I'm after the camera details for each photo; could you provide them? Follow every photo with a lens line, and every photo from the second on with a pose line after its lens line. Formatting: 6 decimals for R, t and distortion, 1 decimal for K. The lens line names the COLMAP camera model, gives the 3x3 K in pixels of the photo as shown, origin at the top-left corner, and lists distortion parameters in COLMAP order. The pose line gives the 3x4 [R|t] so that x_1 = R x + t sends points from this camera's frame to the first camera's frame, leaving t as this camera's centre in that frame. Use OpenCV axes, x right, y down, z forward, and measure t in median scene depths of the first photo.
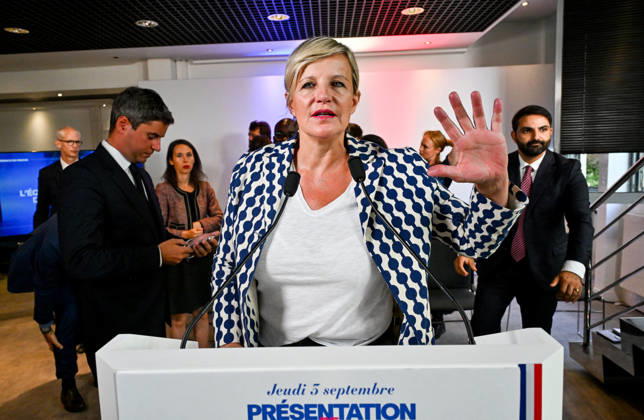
lens RADIAL K [[463.8, 0, 313.8], [0, 463.8, 215.3], [0, 0, 1]] dist [0.001602, 0.000676]
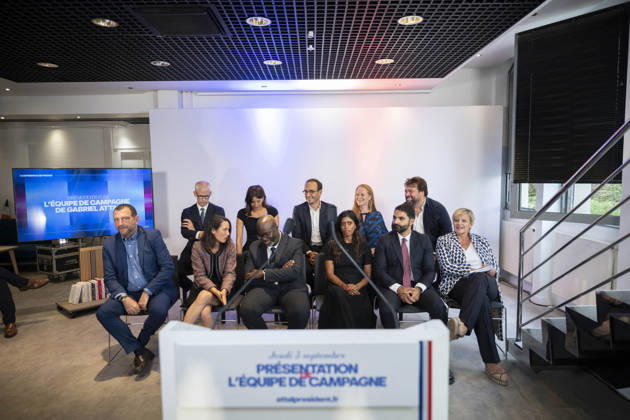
lens RADIAL K [[419.8, 0, 313.9], [0, 419.8, 216.0], [0, 0, 1]] dist [0.000339, -0.000972]
pose [[0.999049, 0.023116, 0.036961, -0.001002], [-0.022397, 0.999554, -0.019735, -0.012661], [-0.037401, 0.018888, 0.999122, -0.069404]]
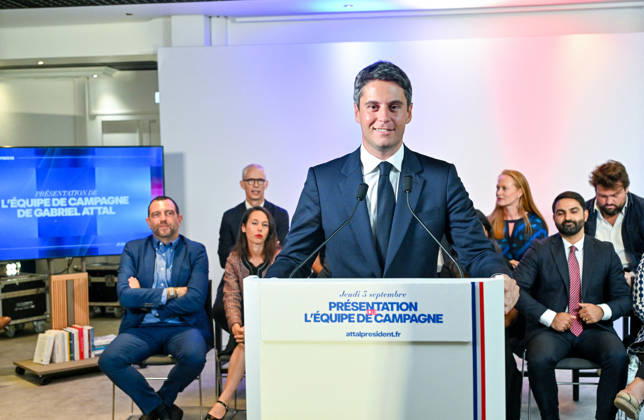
lens RADIAL K [[889.9, 0, 352.3], [0, 889.9, 227.4], [0, 0, 1]] dist [0.016315, -0.040164]
pose [[0.996311, 0.024639, -0.082205, 0.033094], [-0.028252, 0.998672, -0.043093, 0.035509], [0.081034, 0.045256, 0.995683, -0.357823]]
